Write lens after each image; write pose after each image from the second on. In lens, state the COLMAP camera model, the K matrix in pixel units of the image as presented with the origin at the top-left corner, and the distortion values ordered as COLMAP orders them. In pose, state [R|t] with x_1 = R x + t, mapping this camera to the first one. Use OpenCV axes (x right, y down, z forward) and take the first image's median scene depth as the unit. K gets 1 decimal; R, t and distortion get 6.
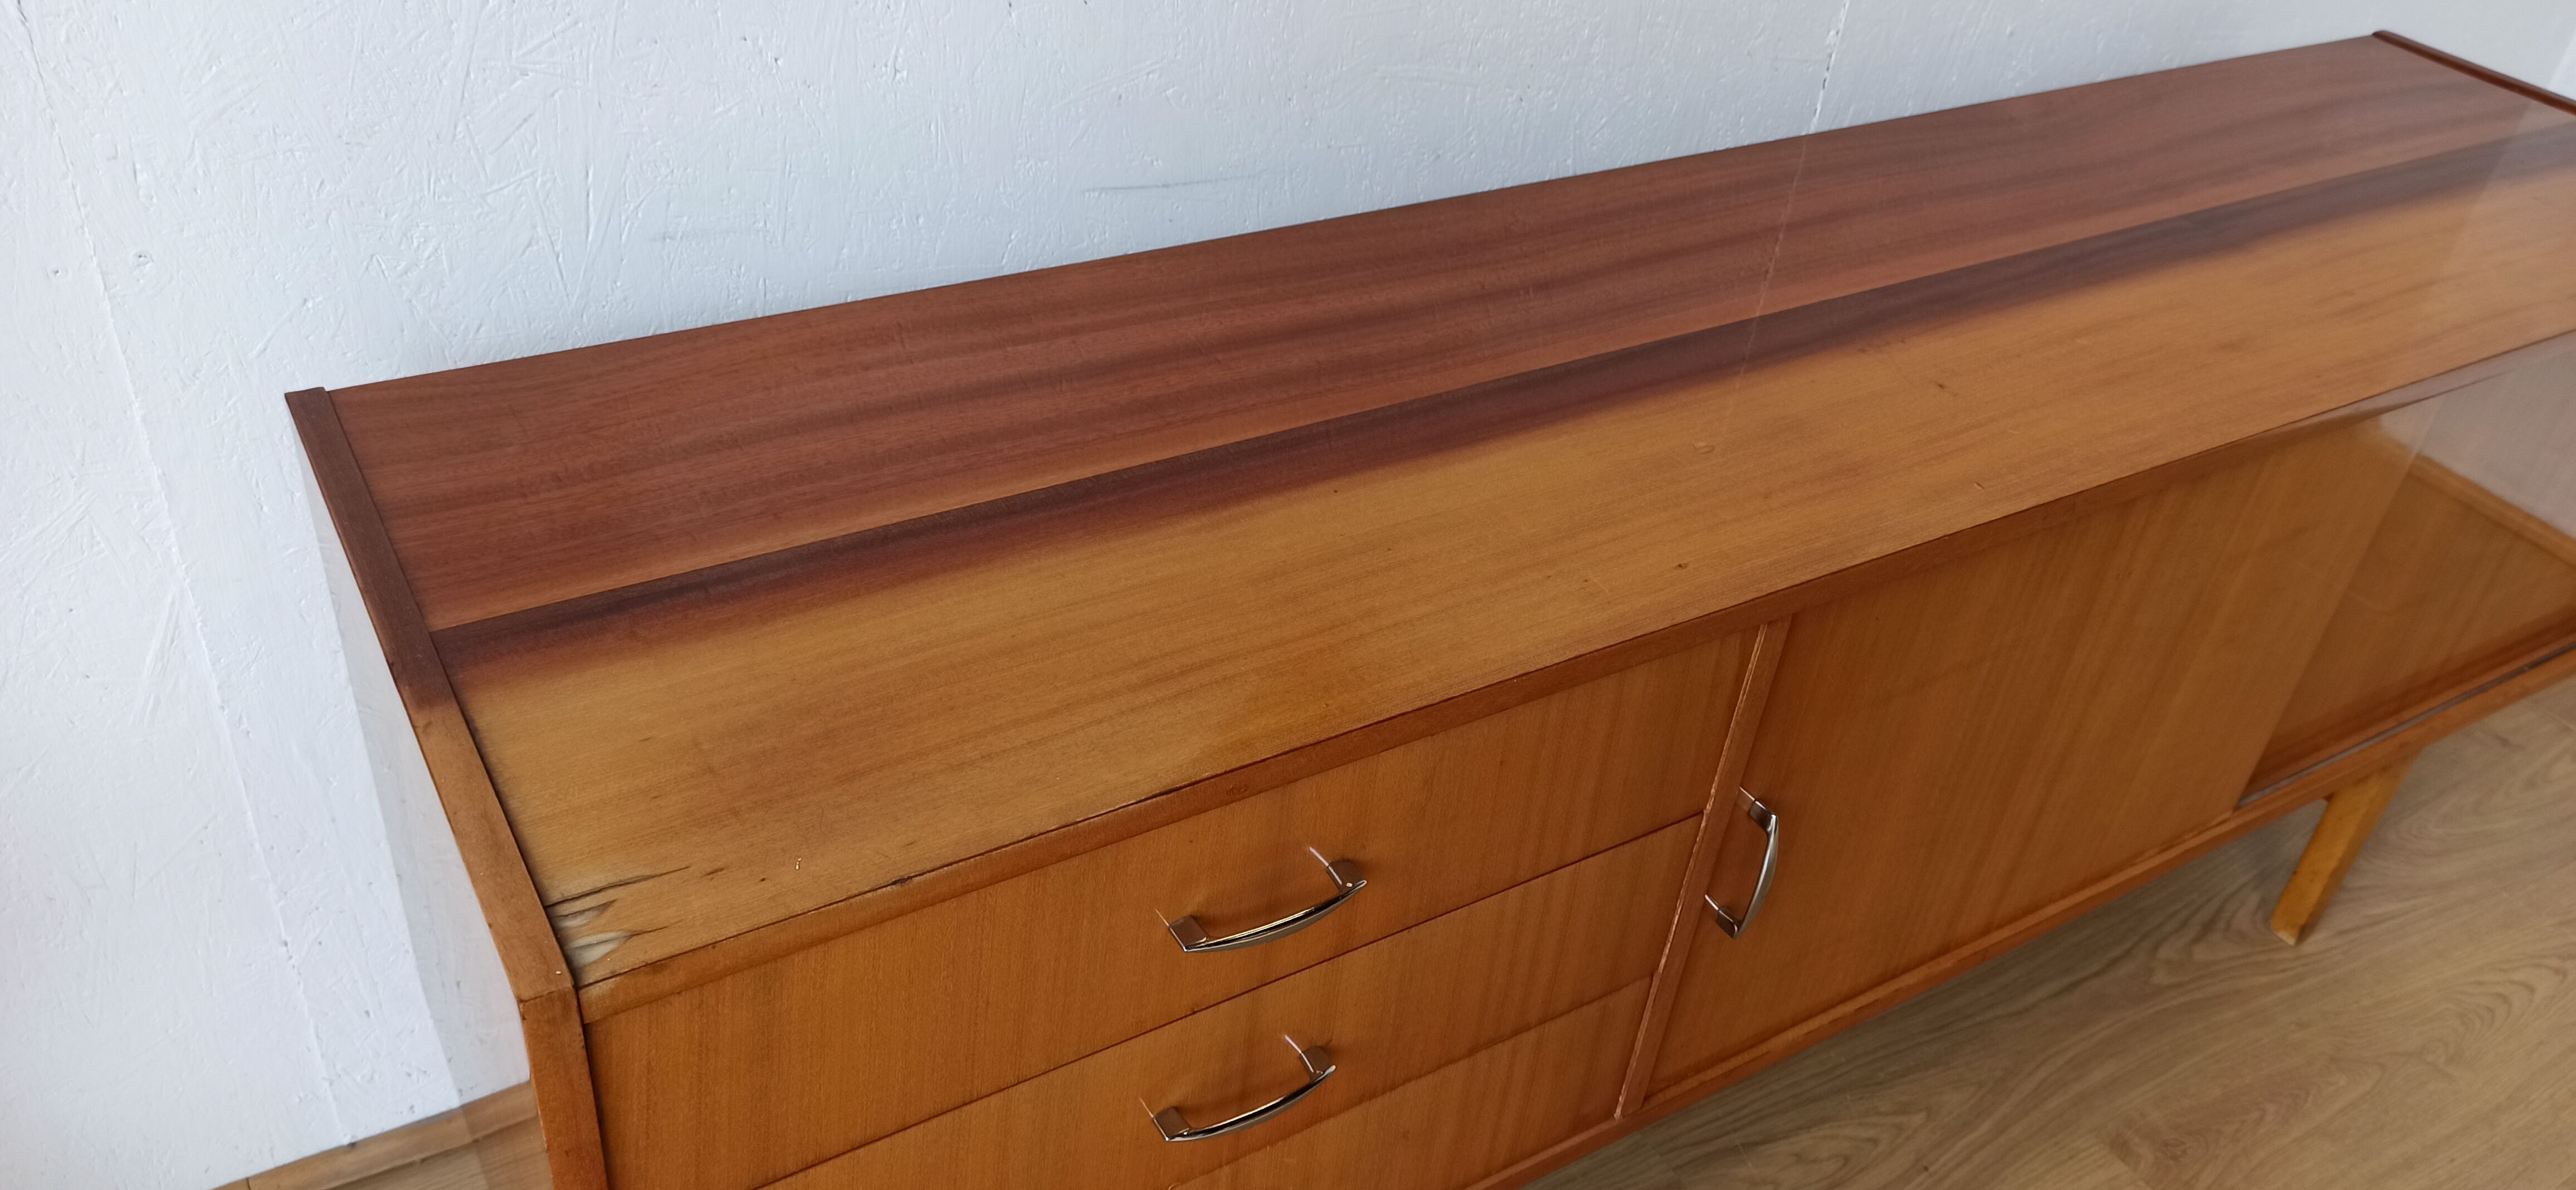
lens RADIAL K [[1904.6, 0, 1281.3], [0, 1904.6, 597.5], [0, 0, 1]] dist [0.090432, -0.127000]
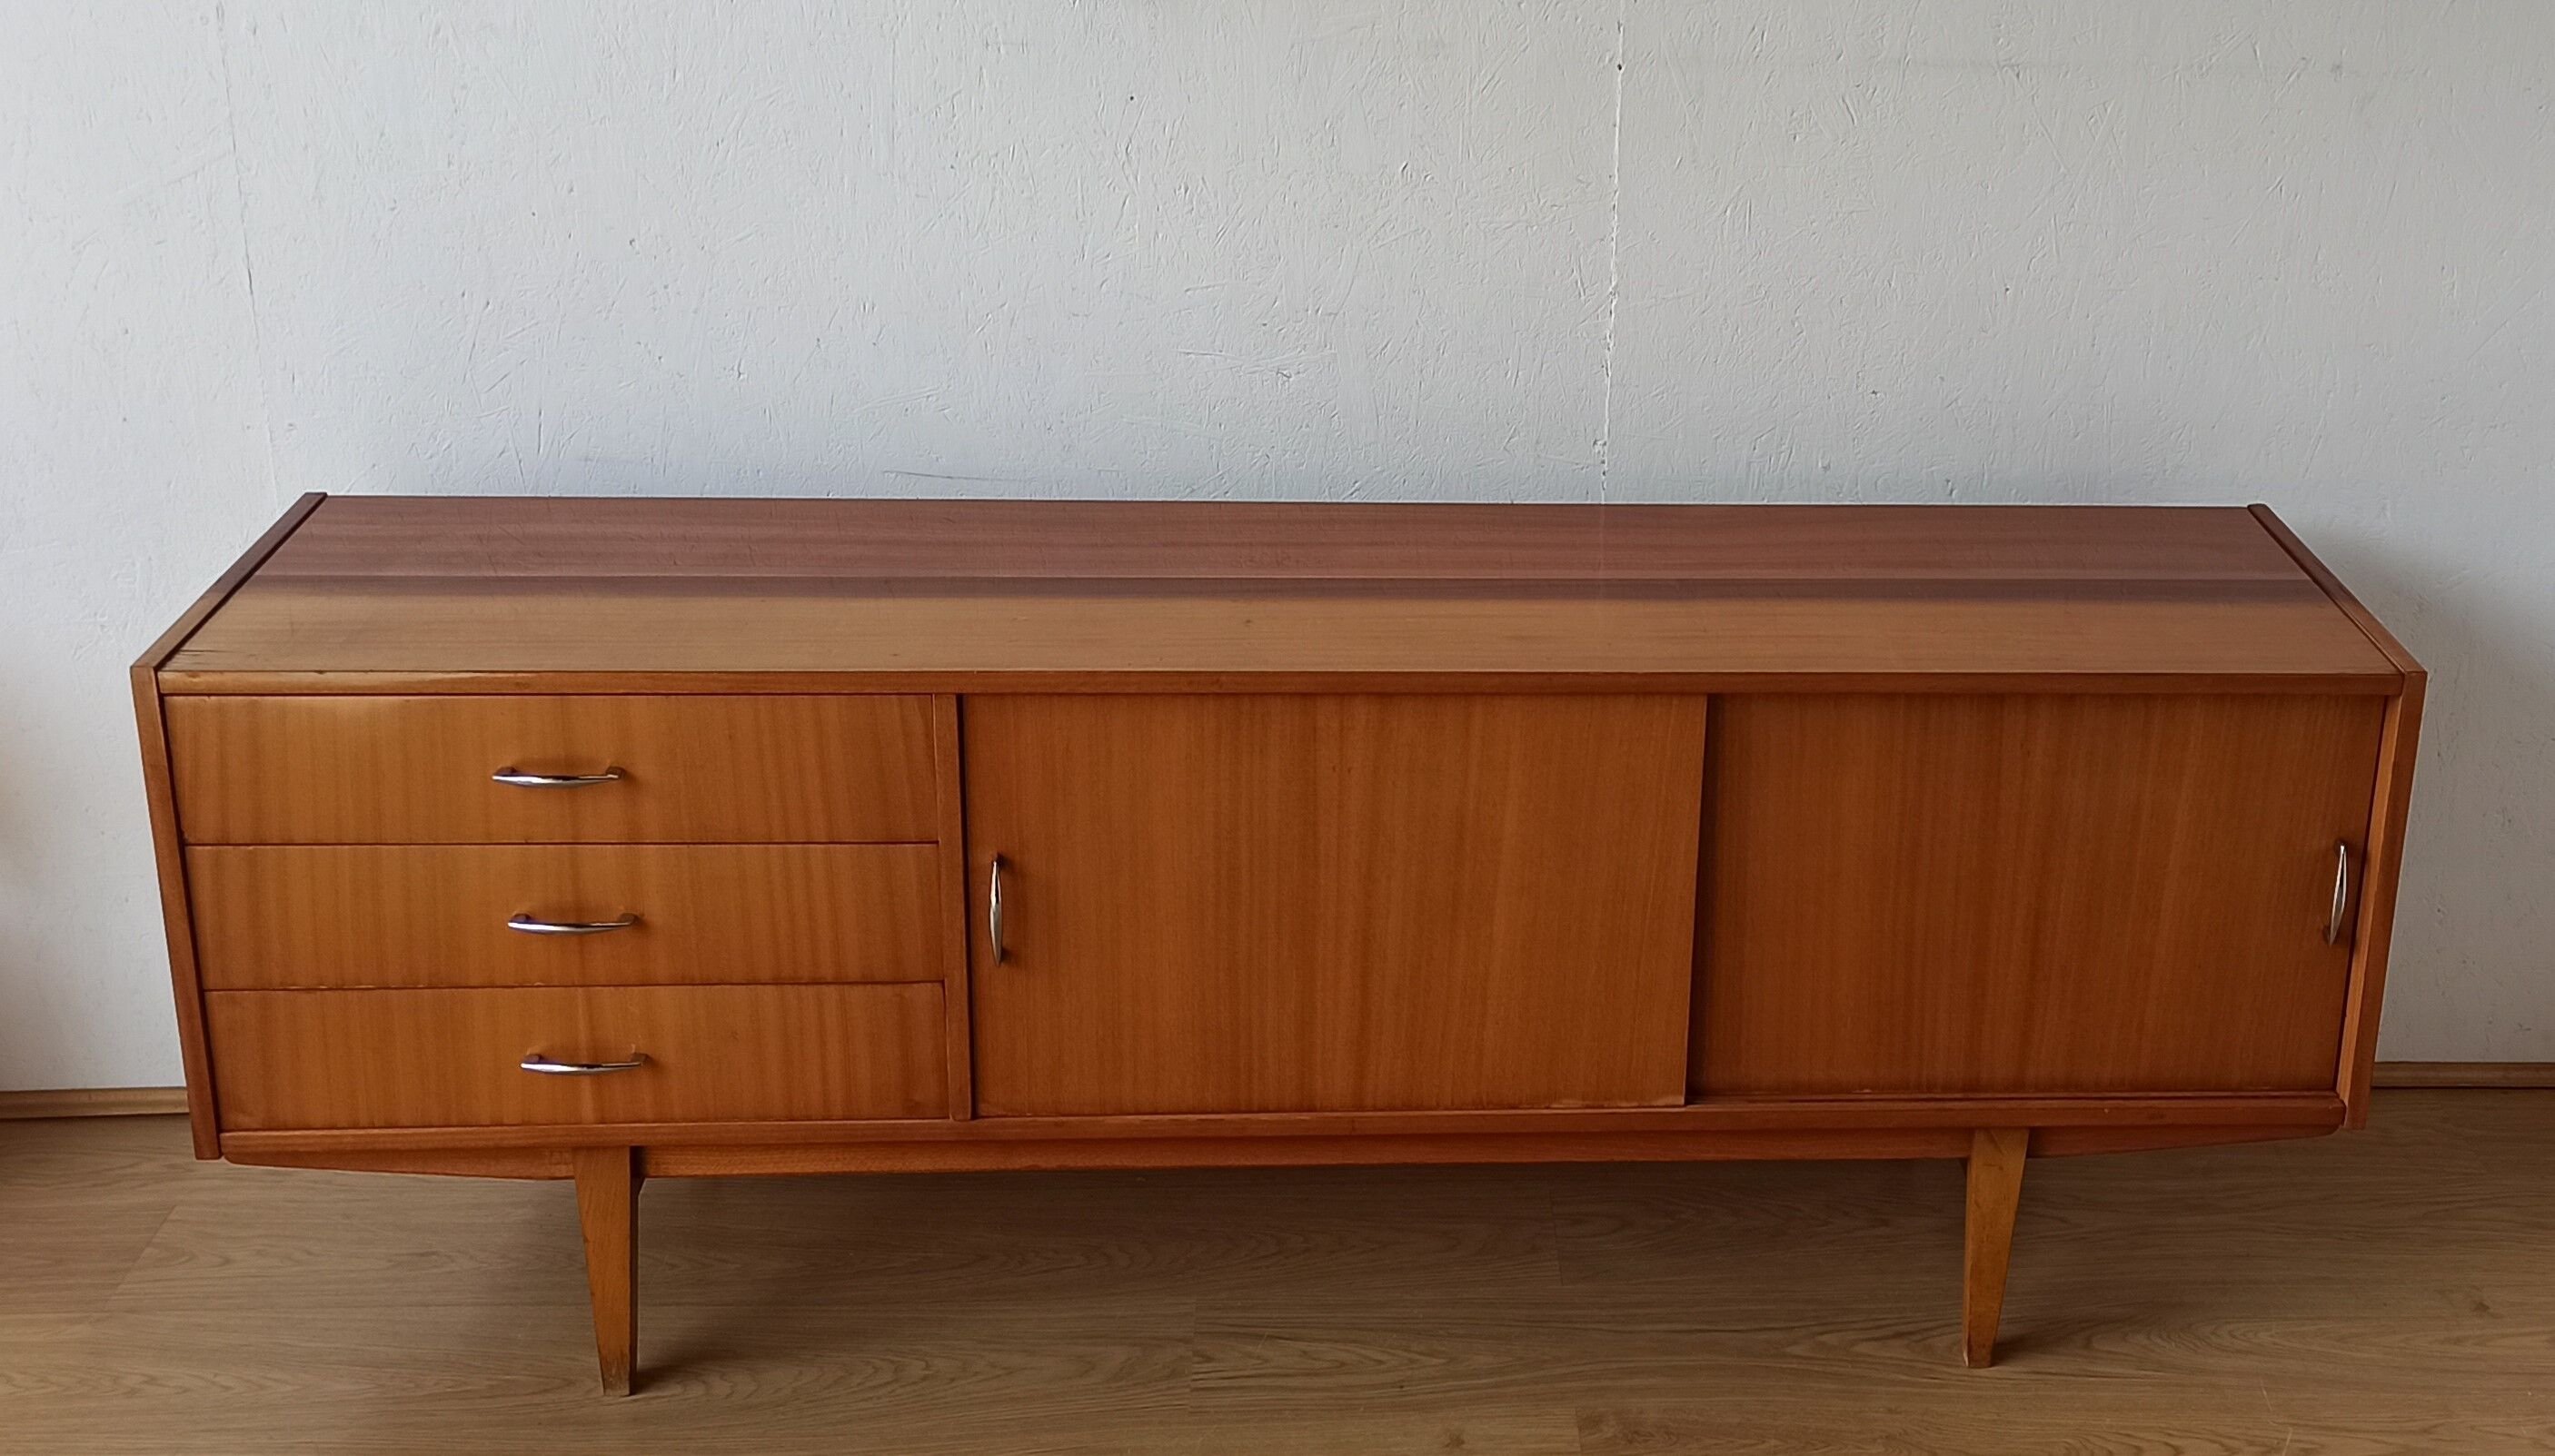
lens RADIAL K [[3094.1, 0, 1580.0], [0, 3094.1, 641.2], [0, 0, 1]] dist [0.084362, -0.135050]
pose [[0.889587, 0.093206, -0.447155, 1.612886], [-0.220666, 0.944836, -0.242058, 0.408313], [0.399927, 0.314004, 0.861081, -0.869762]]
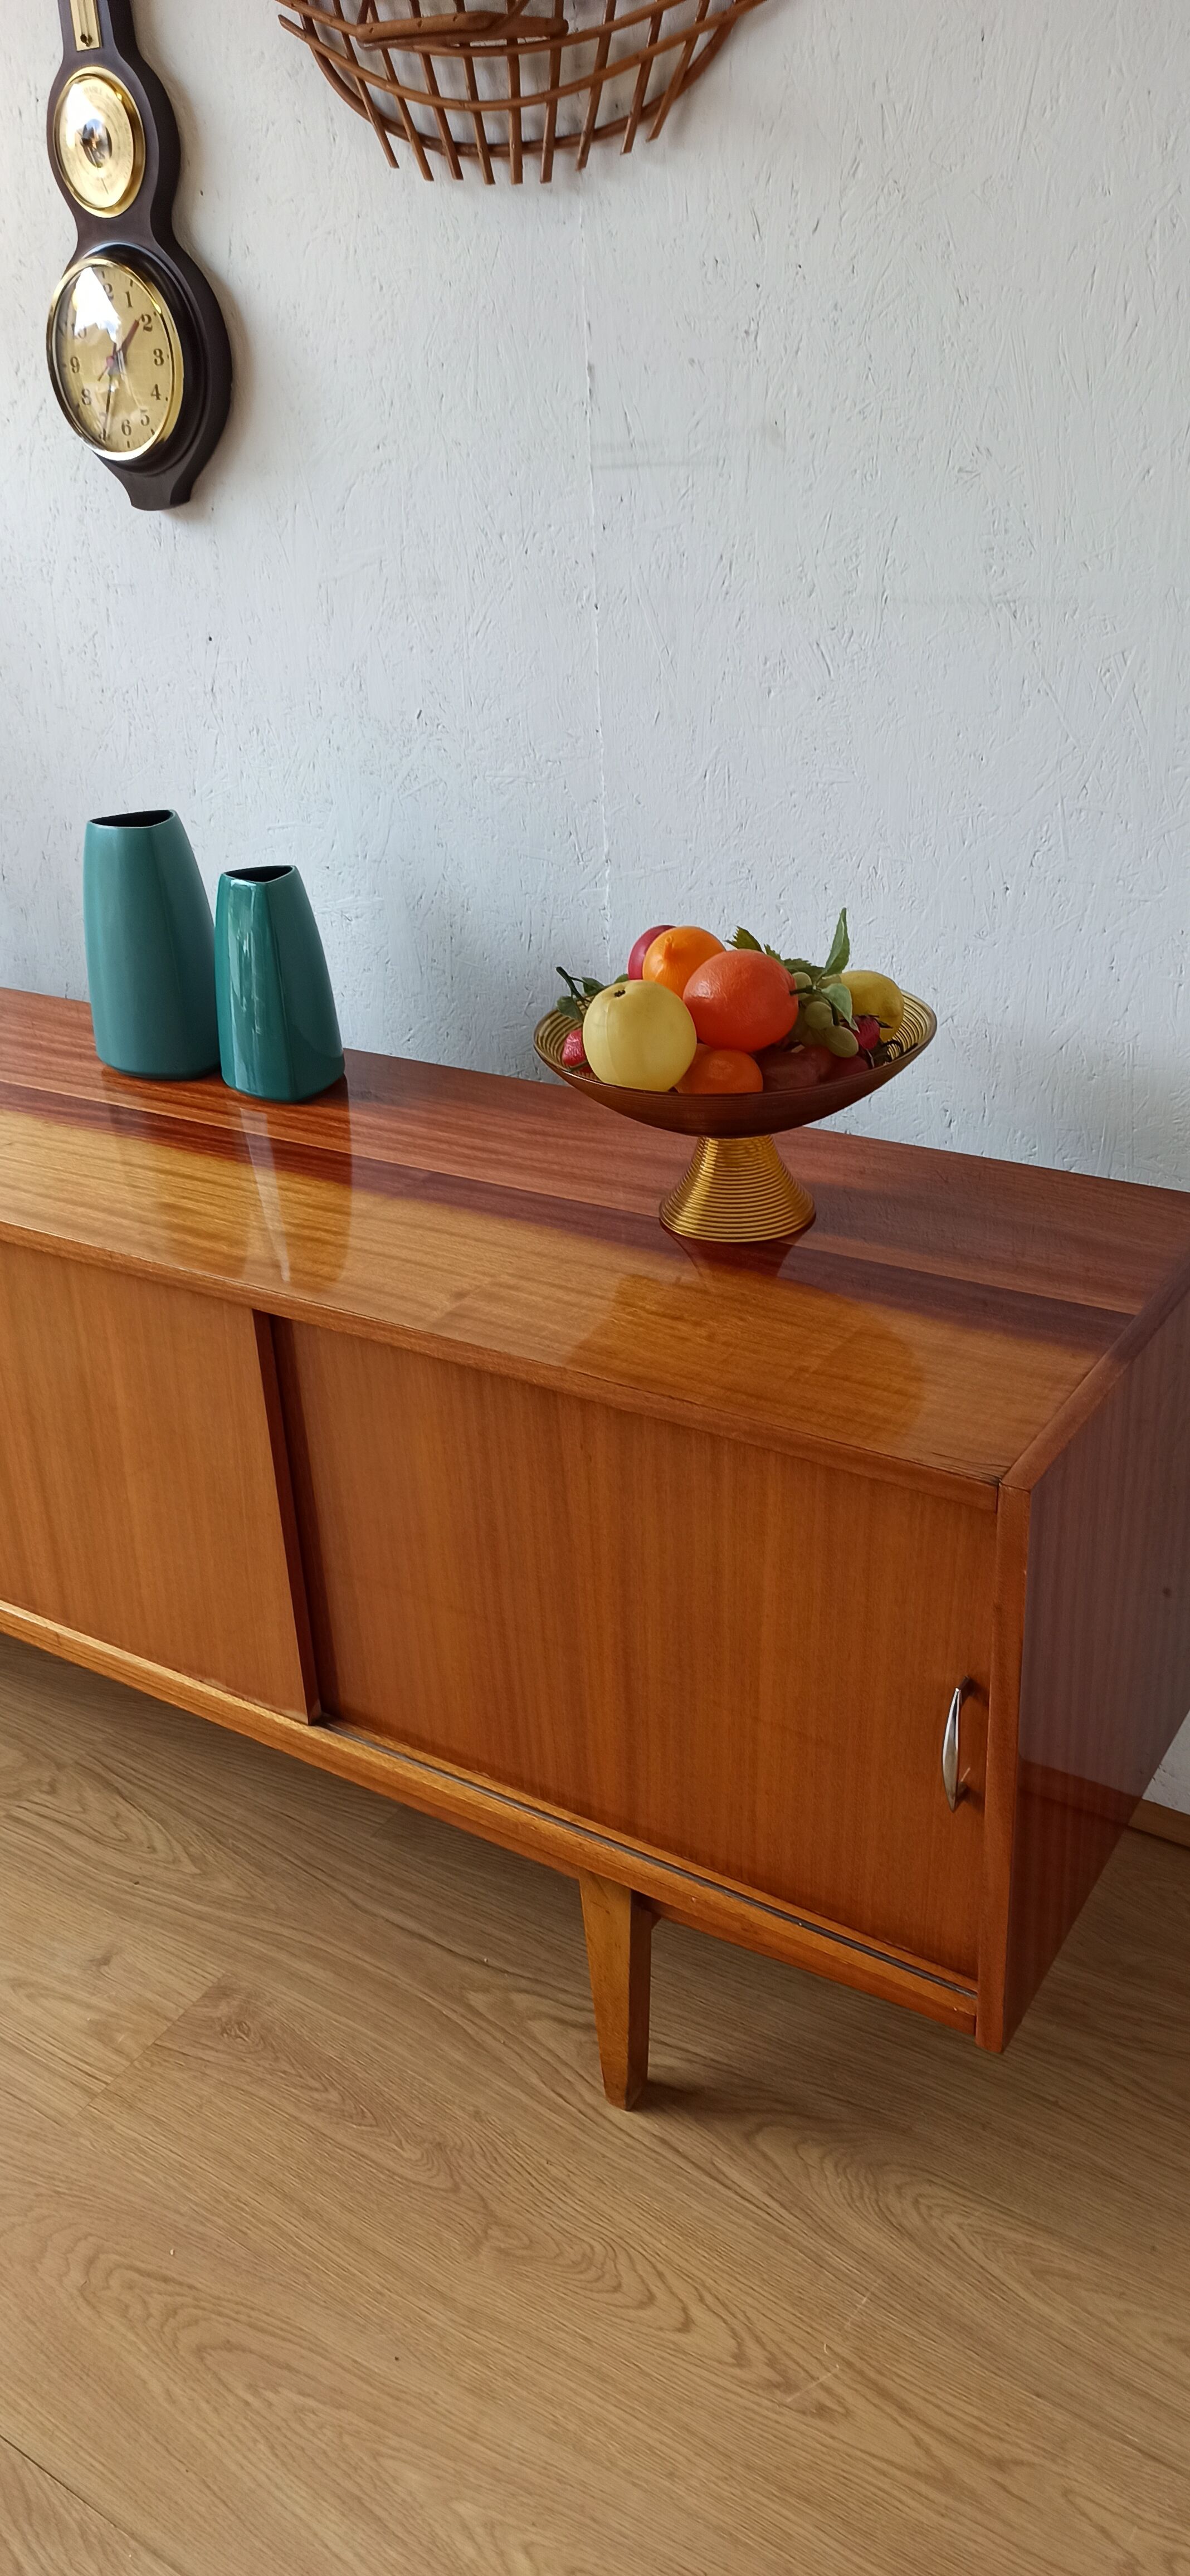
lens RADIAL K [[1886.3, 0, 597.5], [0, 1886.3, 1286.6], [0, 0, 1]] dist [0.073256, -0.093196]
pose [[0.417531, 0.283413, -0.863334, 1.837326], [-0.451514, 0.889228, 0.073549, -0.327586], [0.788545, 0.359098, 0.499244, 0.691443]]
